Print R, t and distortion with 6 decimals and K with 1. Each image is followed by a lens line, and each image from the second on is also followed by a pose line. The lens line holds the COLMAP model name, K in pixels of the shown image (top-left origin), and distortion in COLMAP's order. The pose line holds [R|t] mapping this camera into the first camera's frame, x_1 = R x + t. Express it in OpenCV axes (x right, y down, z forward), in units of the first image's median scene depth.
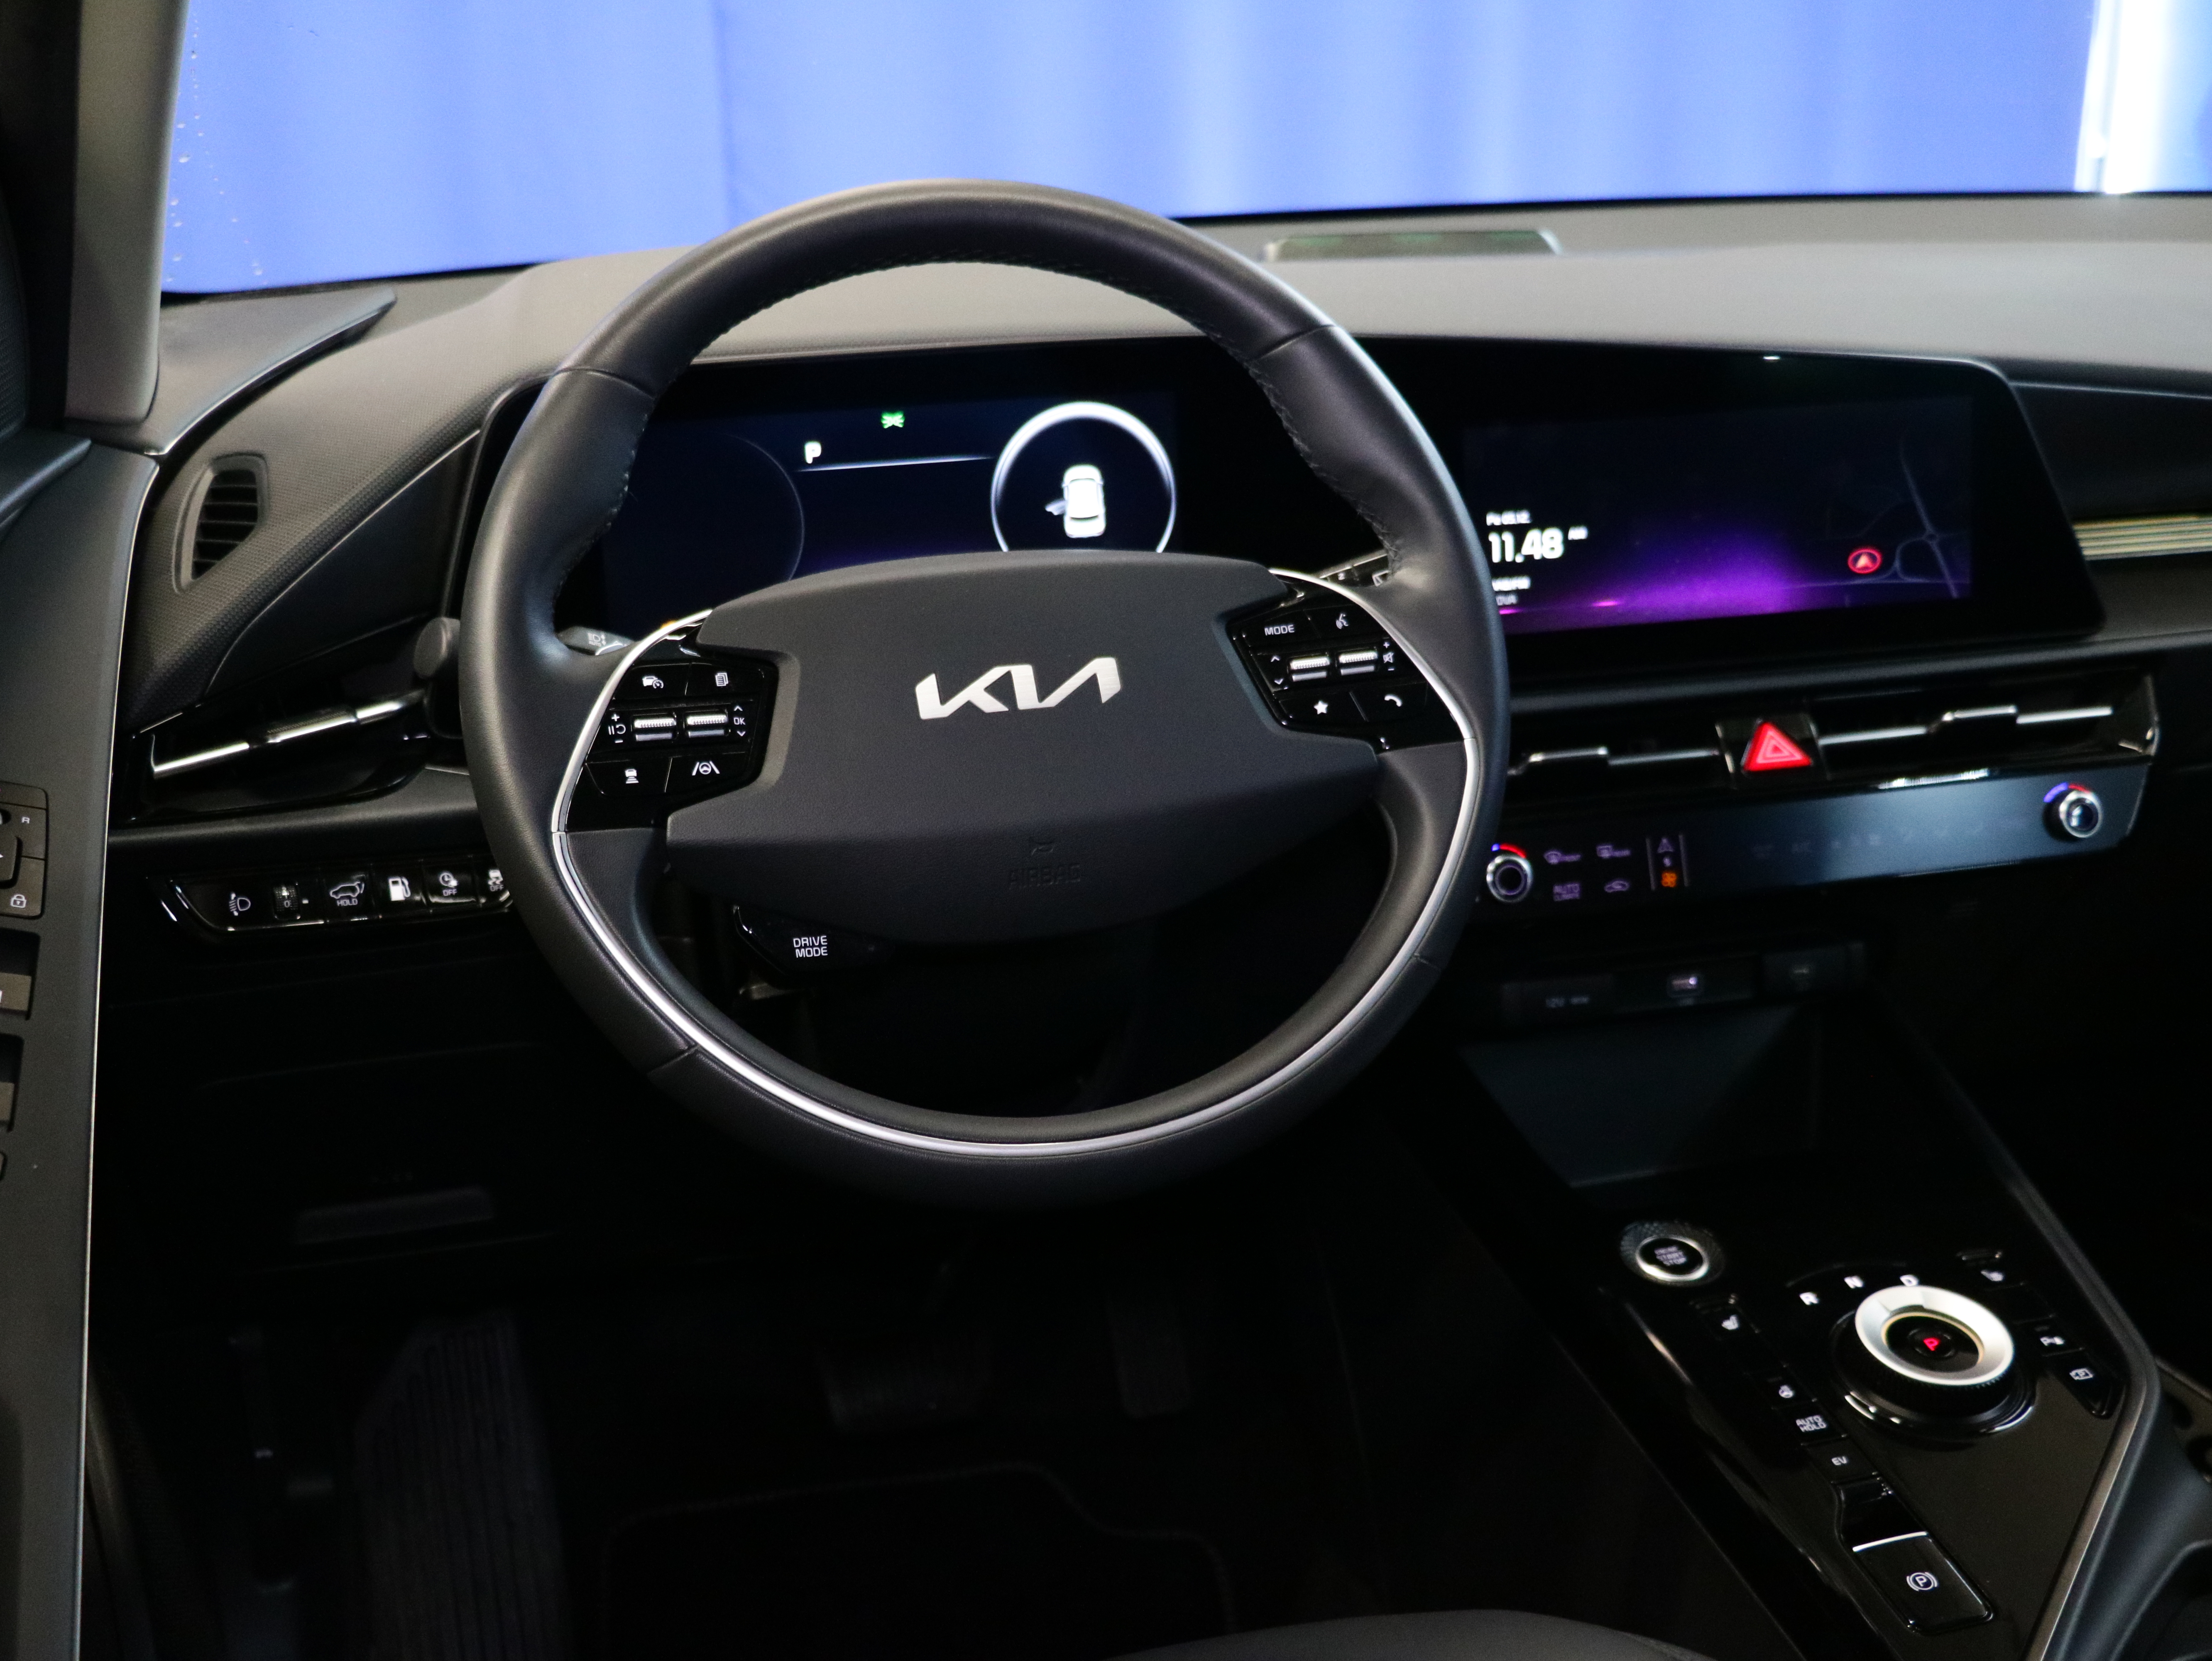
lens RADIAL K [[2572.9, 0, 1095.3], [0, 2572.9, 815.6], [0, 0, 1]] dist [-0.012830, 0.000000]
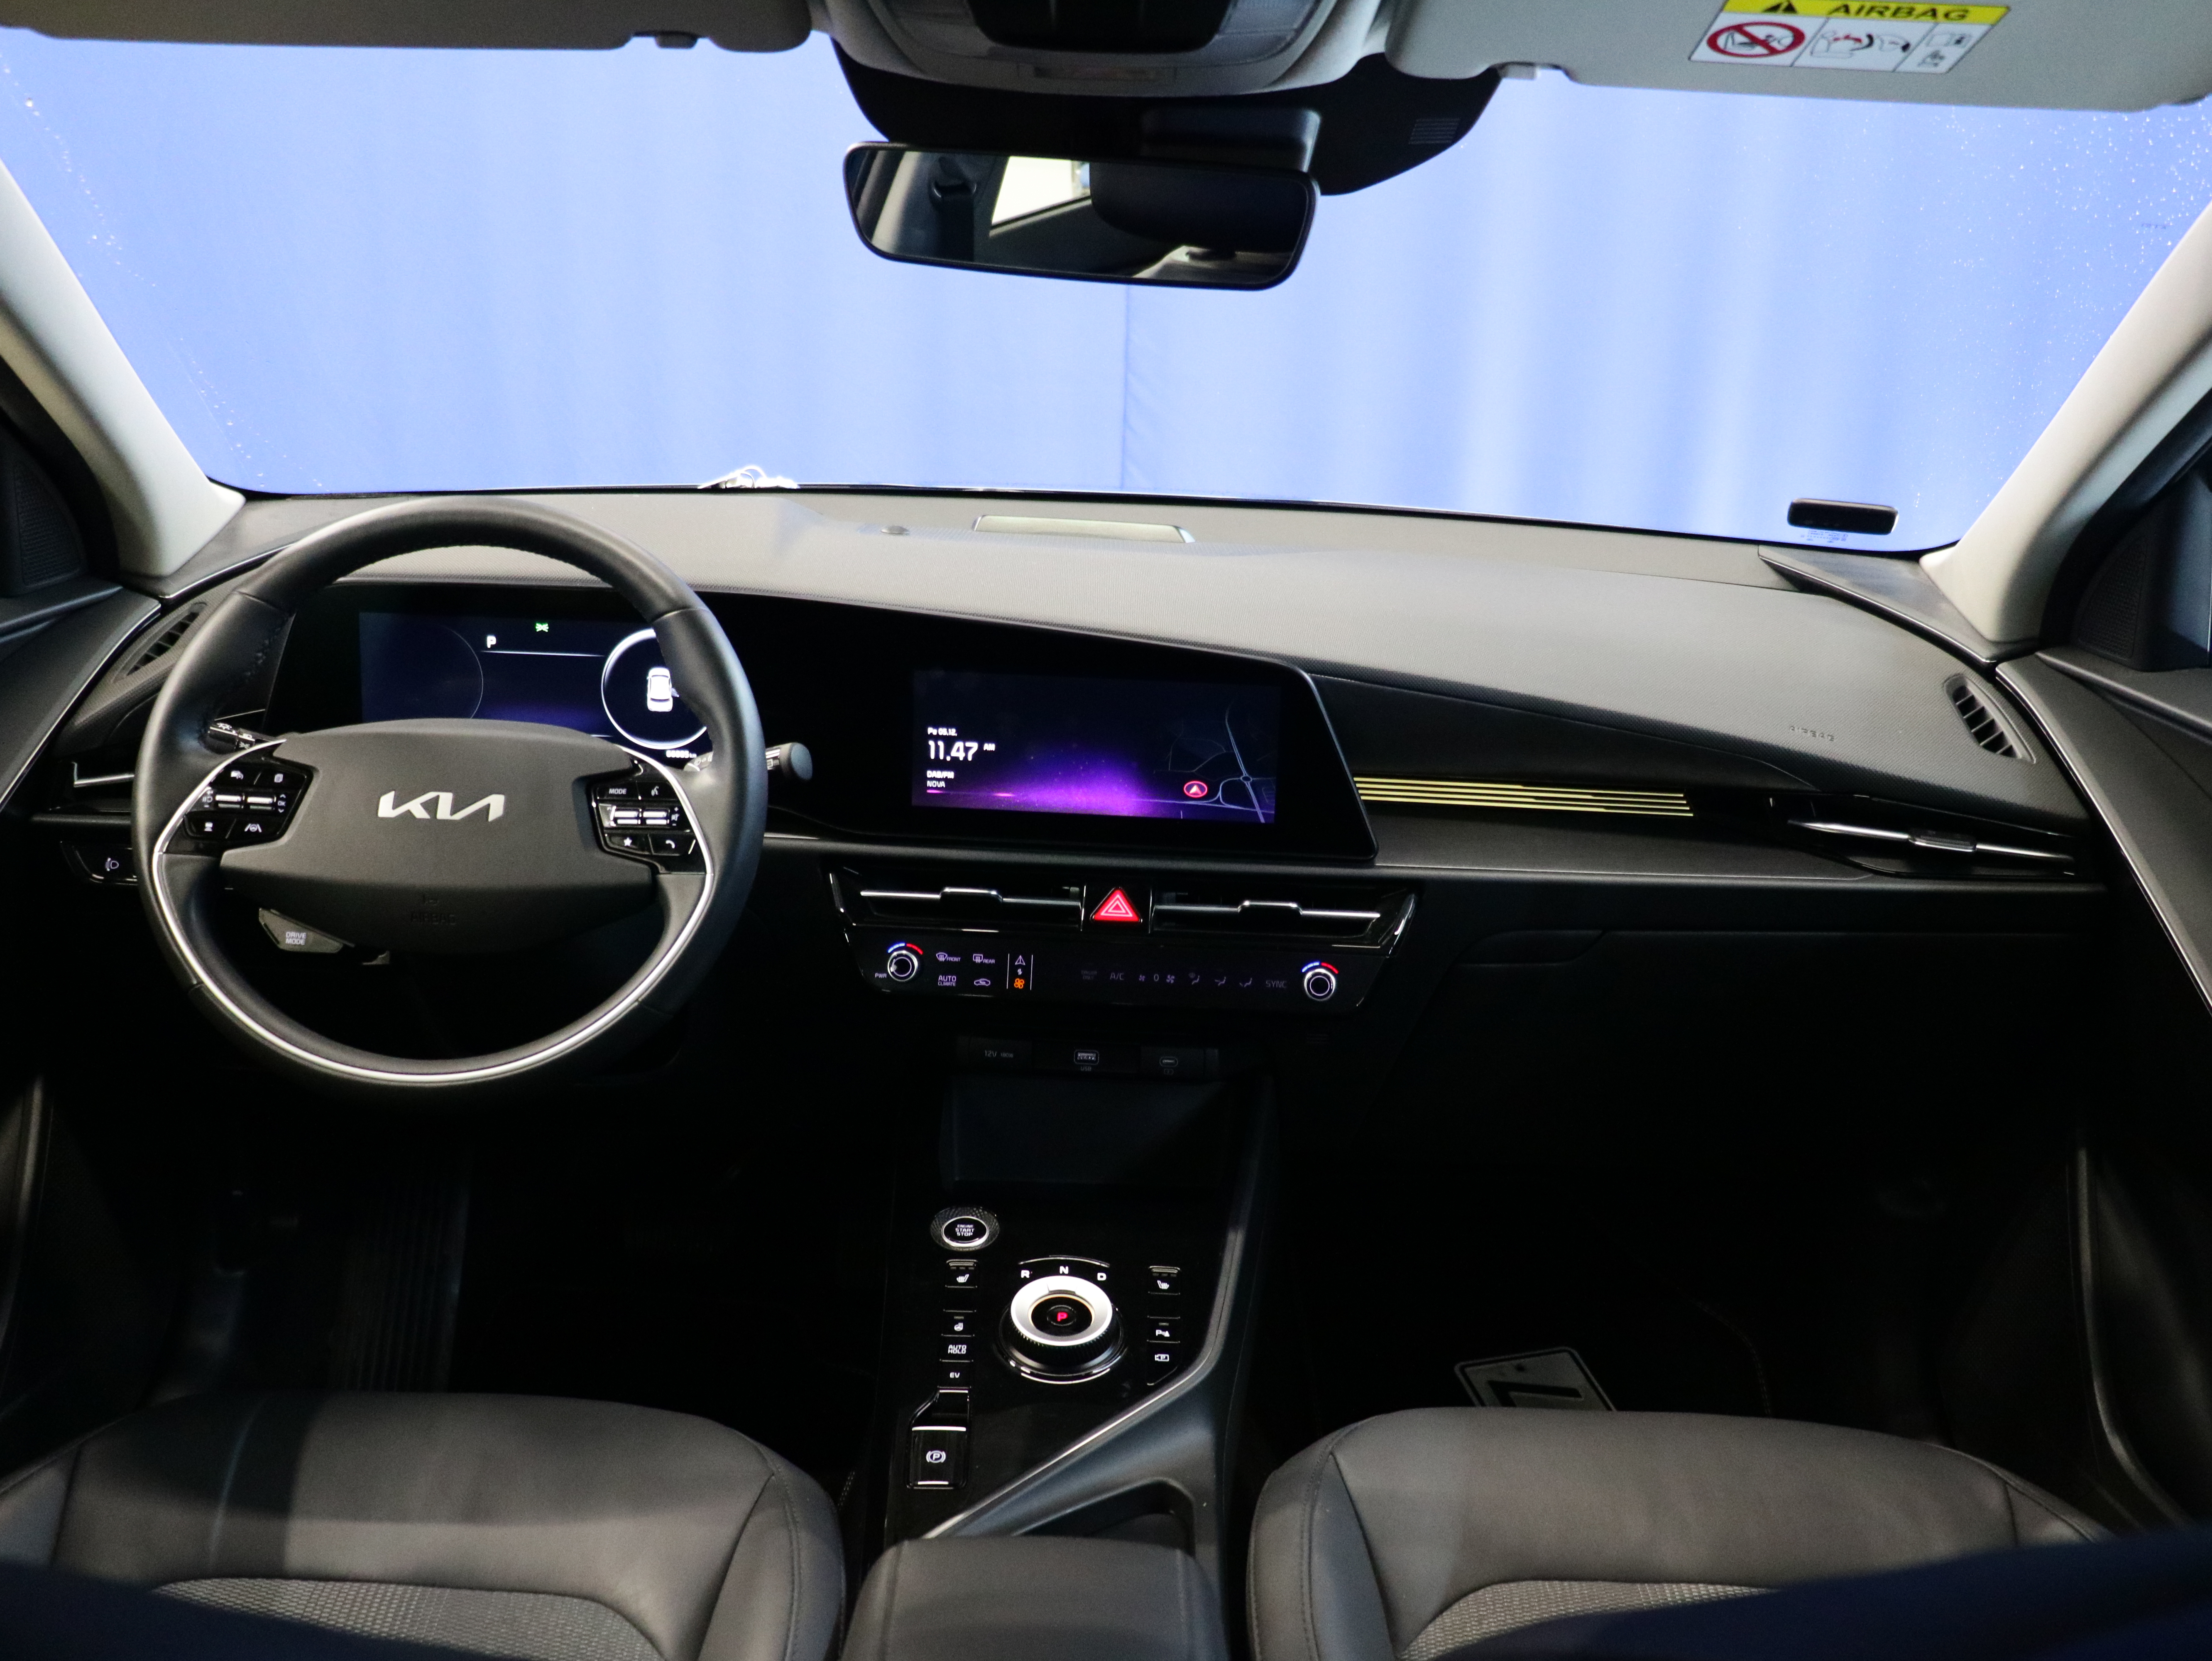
lens RADIAL K [[2024.0, 0, 1086.0], [0, 2024.0, 820.9], [0, 0, 1]] dist [-0.023720, 0.021843]
pose [[0.954957, 0.137820, -0.262799, 0.589258], [-0.139524, 0.990143, 0.012263, -0.093786], [0.261899, 0.024956, 0.964773, -0.135453]]
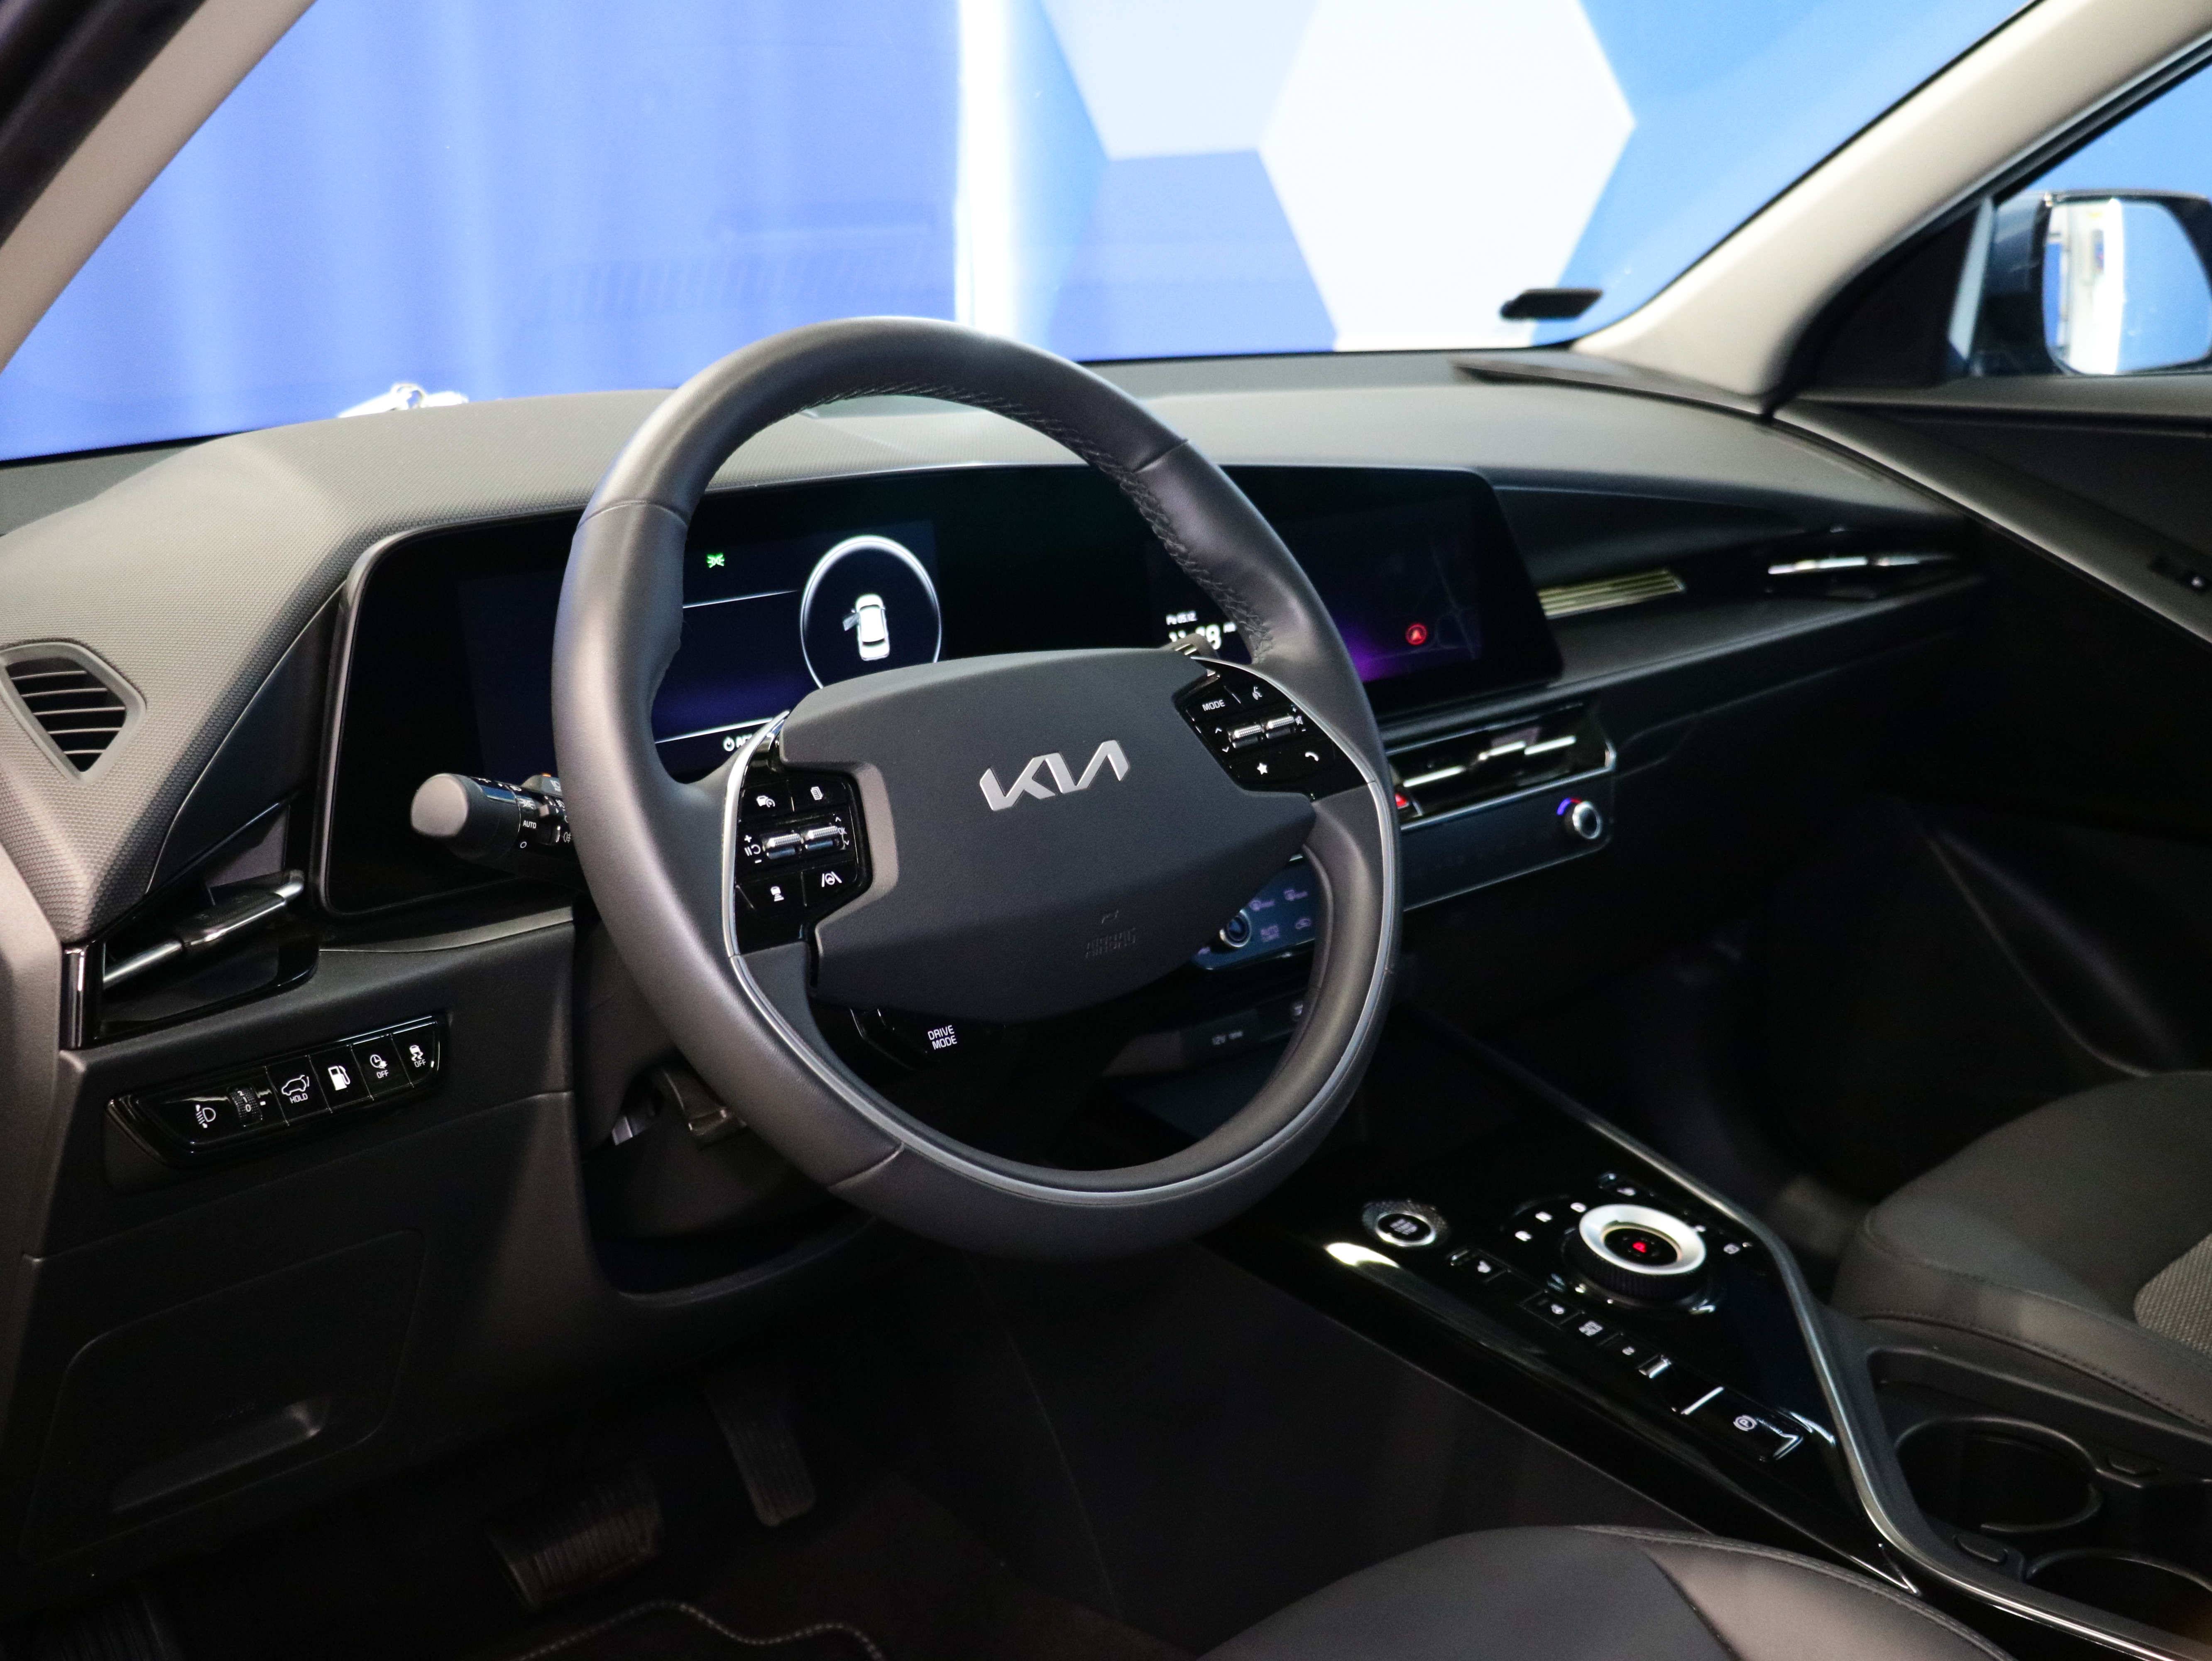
lens RADIAL K [[2353.1, 0, 1102.1], [0, 2353.1, 846.3], [0, 0, 1]] dist [-0.014711, 0.000000]
pose [[0.880572, -0.117518, 0.459111, -0.381544], [0.144225, 0.989268, -0.023401, 0.004875], [-0.451434, 0.086821, 0.888071, 0.097115]]
